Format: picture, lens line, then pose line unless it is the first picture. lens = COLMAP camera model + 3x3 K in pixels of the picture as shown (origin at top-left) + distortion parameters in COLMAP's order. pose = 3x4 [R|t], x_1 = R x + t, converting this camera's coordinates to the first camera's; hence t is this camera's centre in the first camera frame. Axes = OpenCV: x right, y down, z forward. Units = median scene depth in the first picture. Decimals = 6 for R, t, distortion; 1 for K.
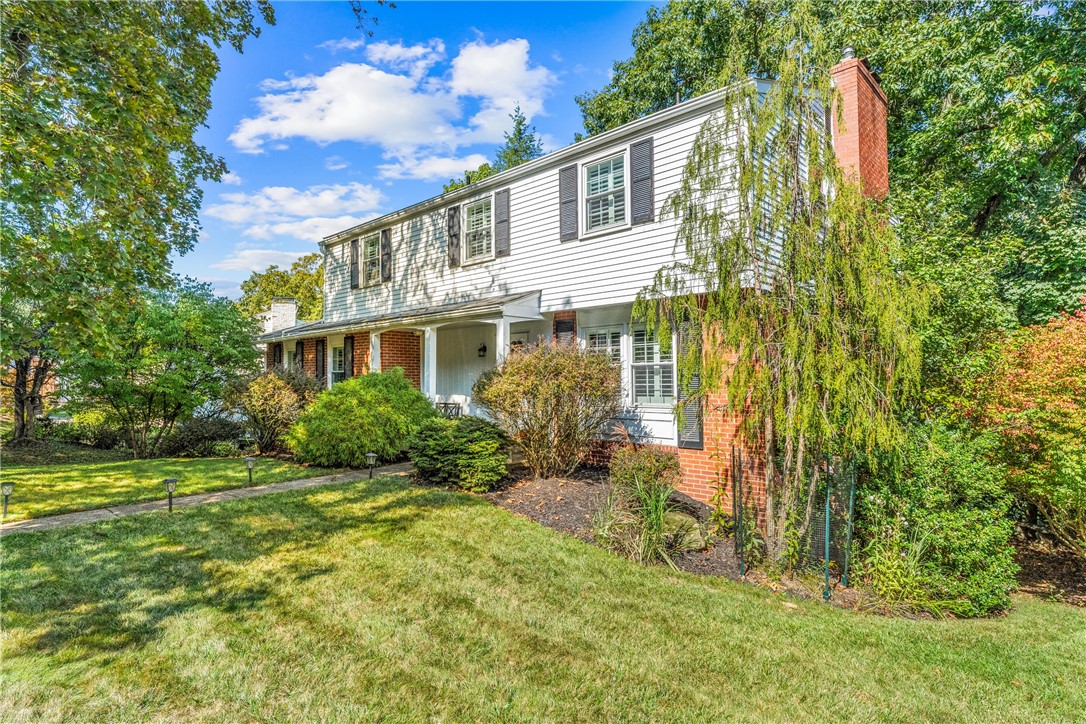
lens RADIAL K [[558.3, 0, 538.7], [0, 558.3, 357.4], [0, 0, 1]] dist [0.001458, -0.000020]
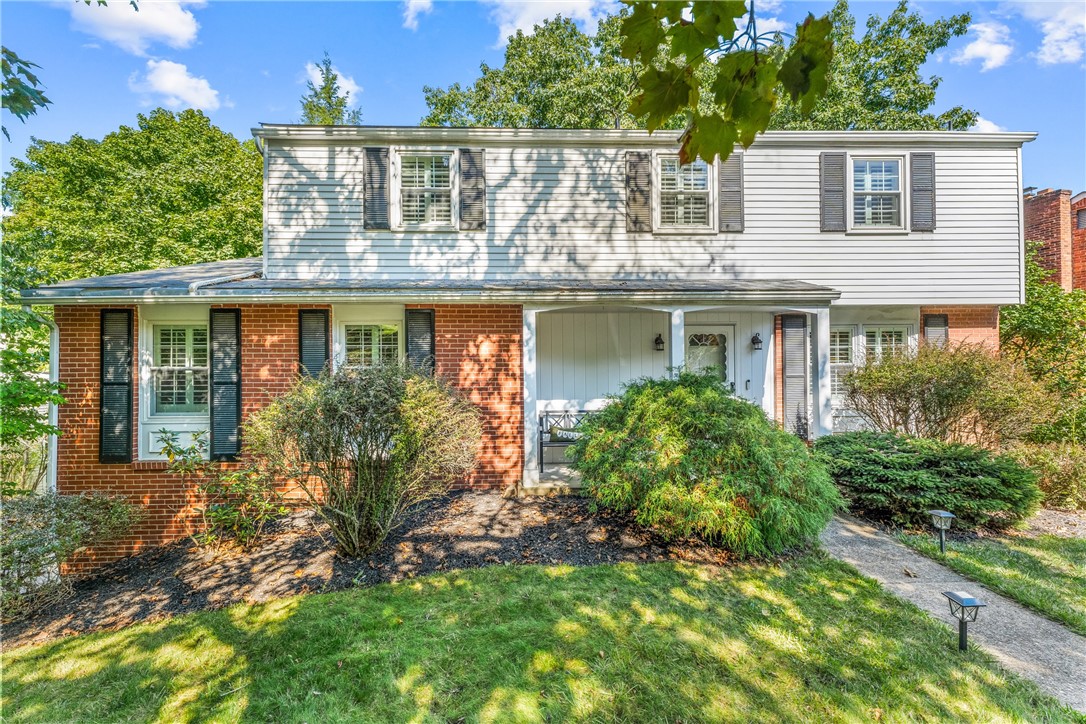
lens RADIAL K [[436.1, 0, 542.7], [0, 436.1, 366.3], [0, 0, 1]] dist [0.003717, -0.000422]
pose [[0.703621, 0.003211, 0.710568, -0.641834], [-0.023477, 0.999549, 0.018731, 0.012975], [-0.710187, -0.029861, 0.703379, 0.644064]]
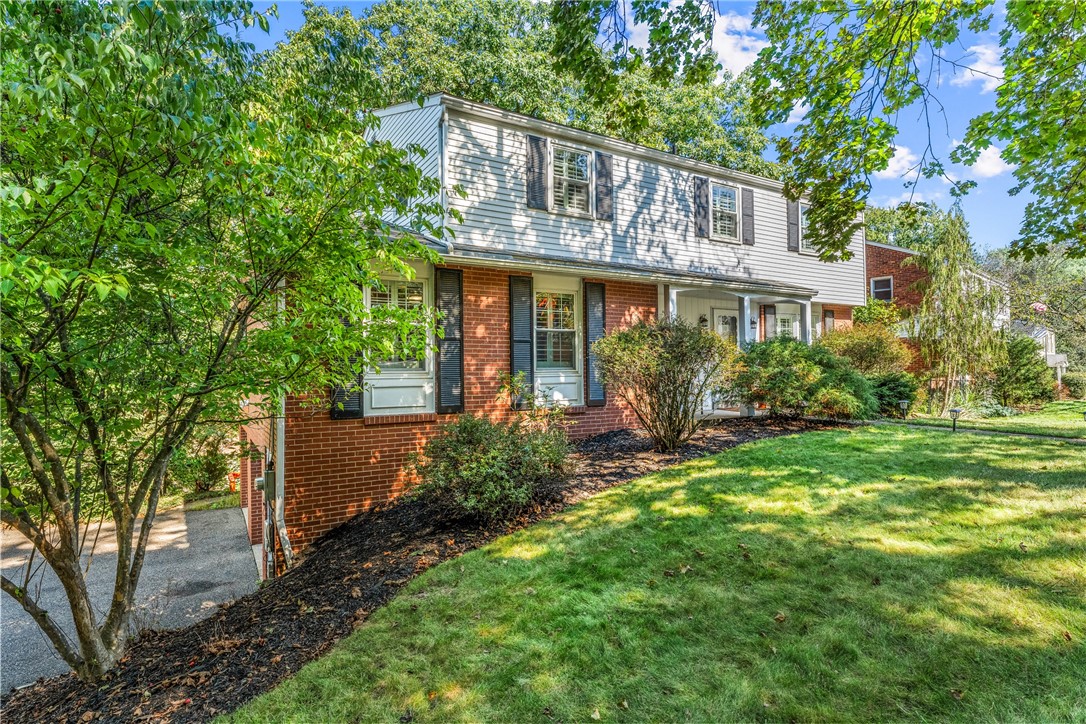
lens RADIAL K [[558.3, 0, 544.1], [0, 558.3, 364.7], [0, 0, 1]] dist [0.001458, -0.000020]
pose [[0.260000, 0.010121, 0.965555, -1.170877], [-0.026270, 0.999649, -0.003405, 0.080815], [-0.965251, -0.024480, 0.260175, 0.969904]]
